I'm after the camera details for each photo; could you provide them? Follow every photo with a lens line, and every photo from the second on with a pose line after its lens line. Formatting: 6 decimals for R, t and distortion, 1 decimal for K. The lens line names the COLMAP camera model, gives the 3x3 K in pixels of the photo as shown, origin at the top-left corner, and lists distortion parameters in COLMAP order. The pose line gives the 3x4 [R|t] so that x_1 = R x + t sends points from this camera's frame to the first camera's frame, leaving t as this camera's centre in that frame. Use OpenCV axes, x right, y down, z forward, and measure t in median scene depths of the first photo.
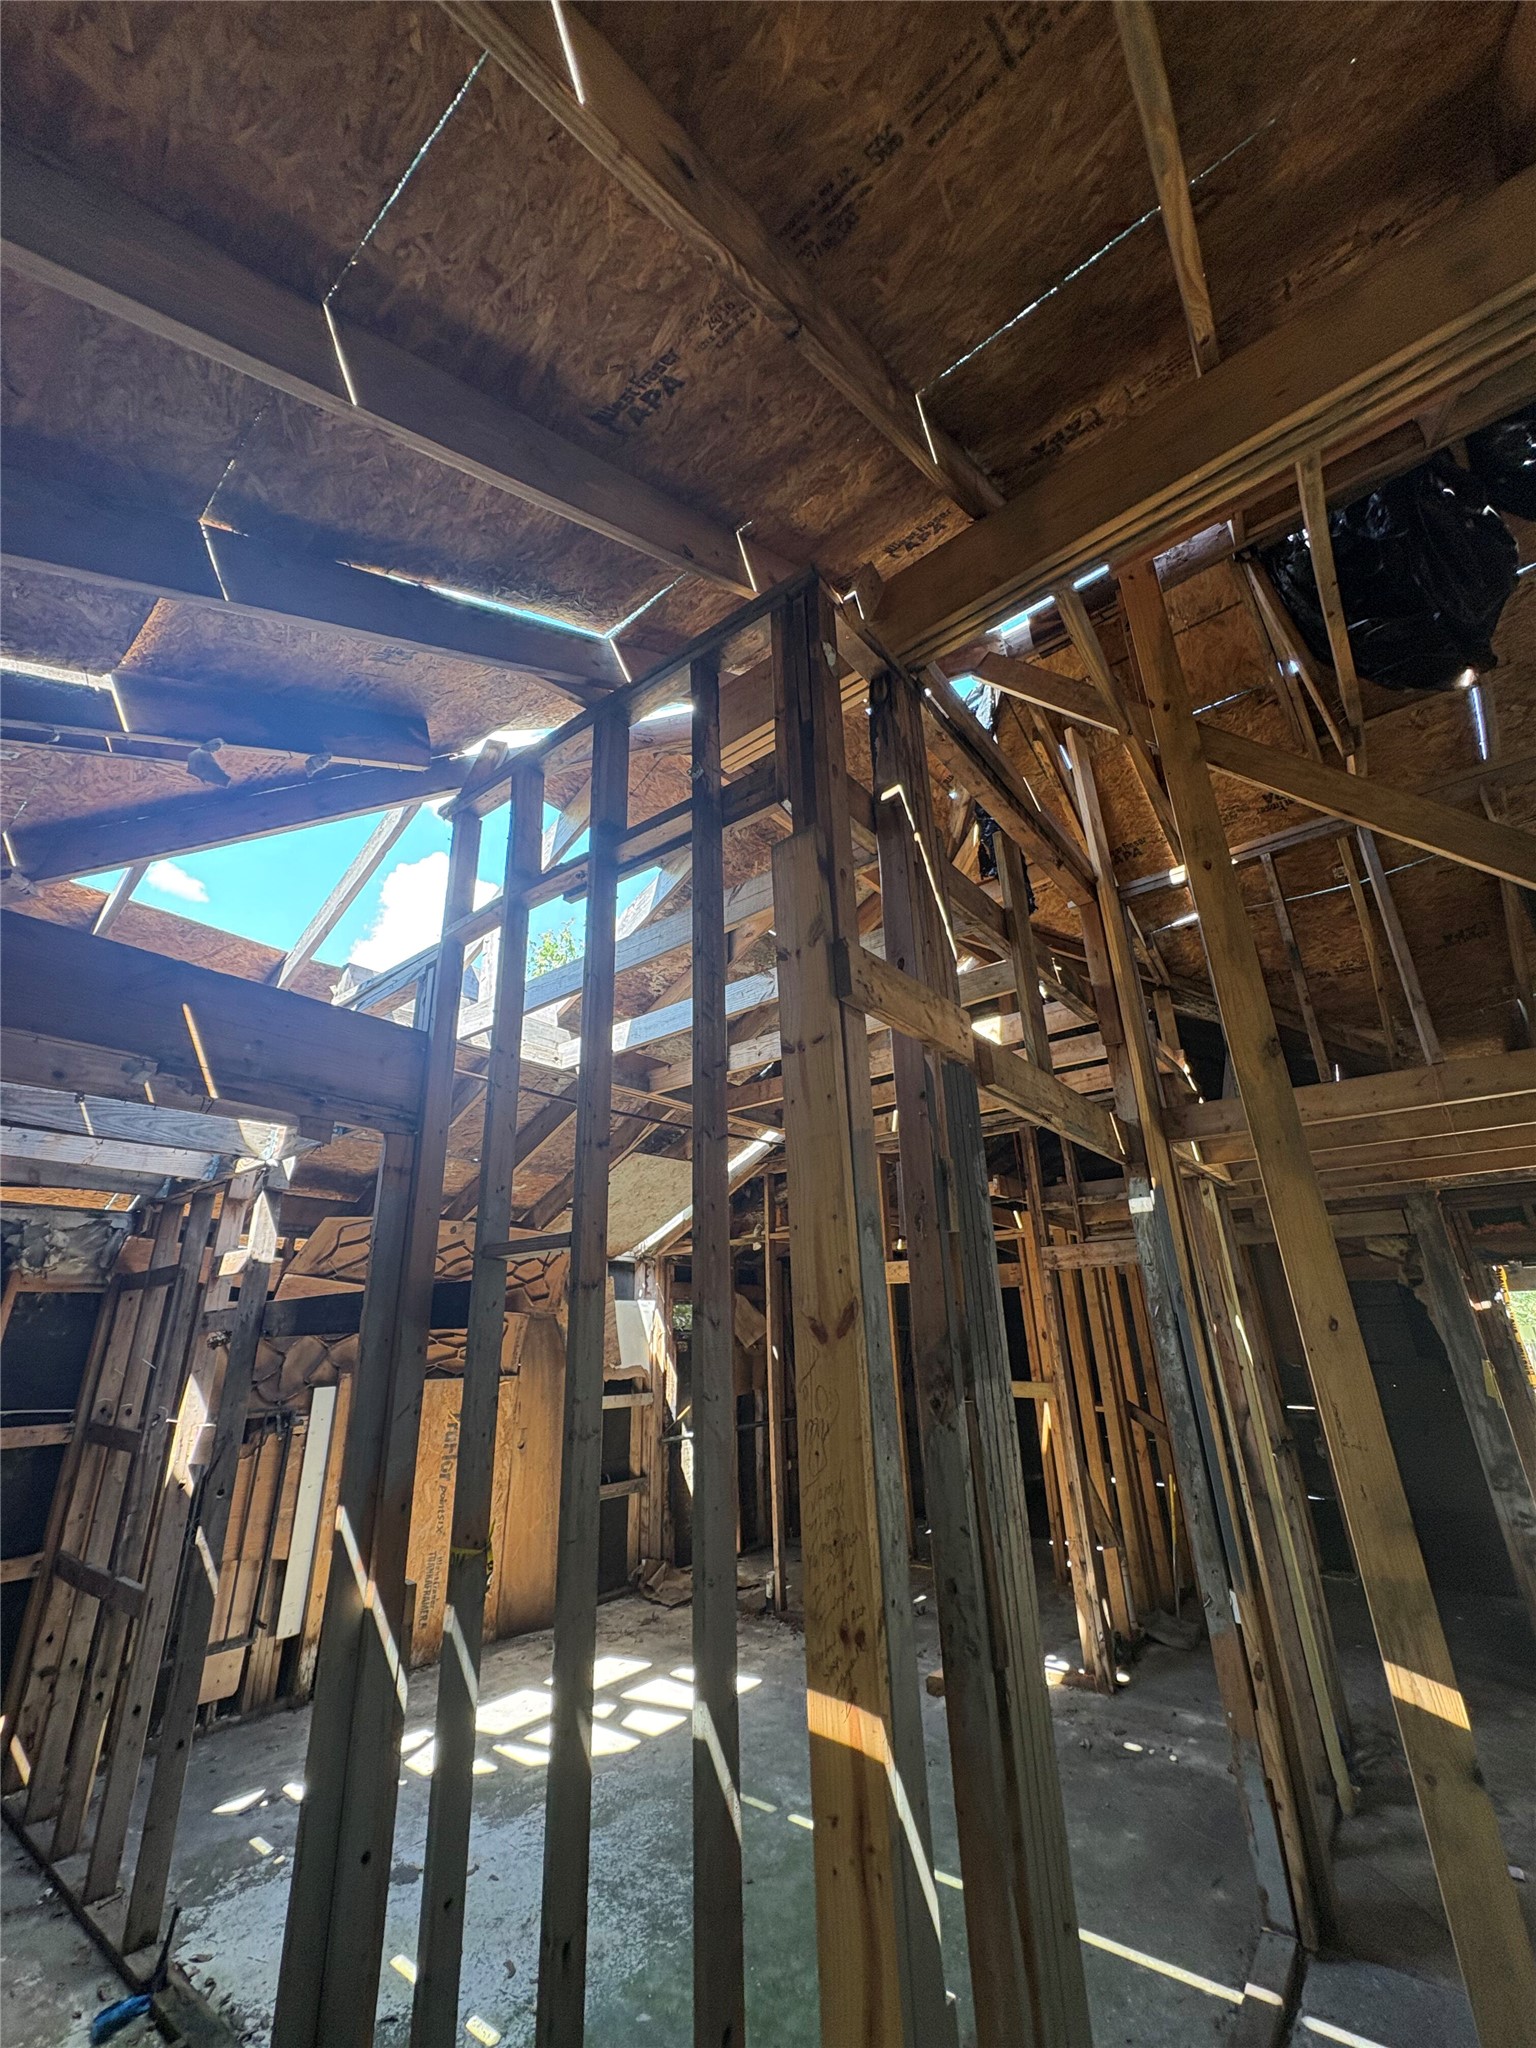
lens RADIAL K [[809.8, 0, 767.6], [0, 809.8, 1023.5], [0, 0, 1]] dist [0.001155, -0.000315]
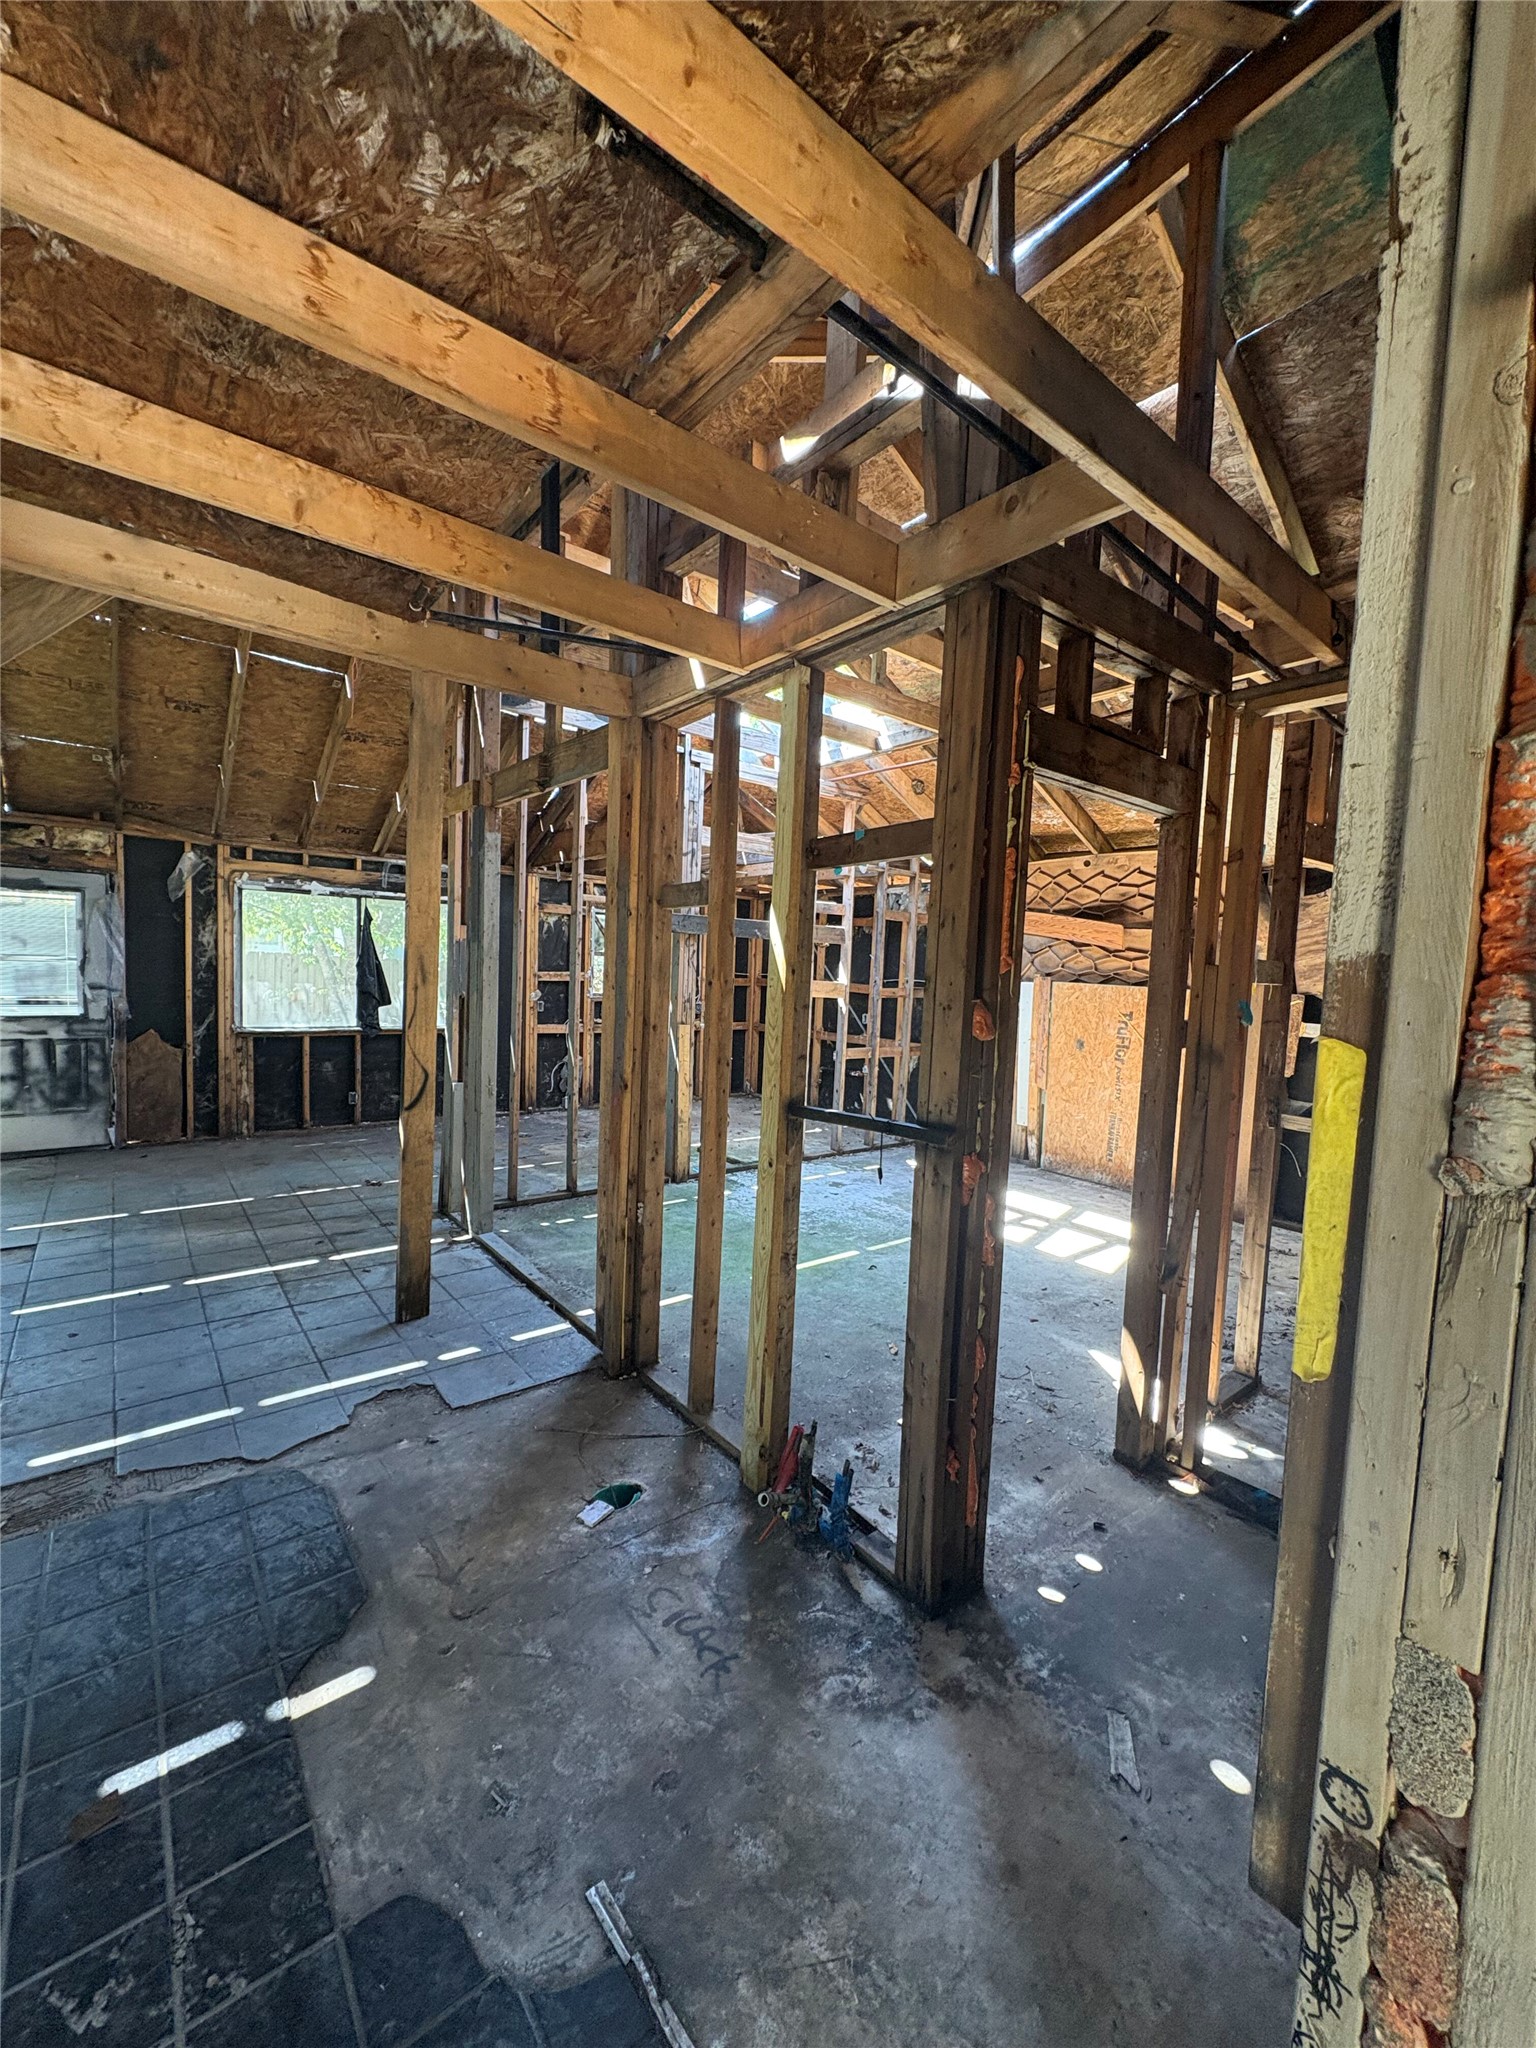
lens RADIAL K [[809.8, 0, 767.6], [0, 809.8, 1023.5], [0, 0, 1]] dist [0.001155, -0.000315]
pose [[-0.220906, 0.082599, -0.971791, 1.480546], [0.319480, 0.947560, 0.007916, 0.552463], [0.921484, -0.308719, -0.235711, 1.369928]]
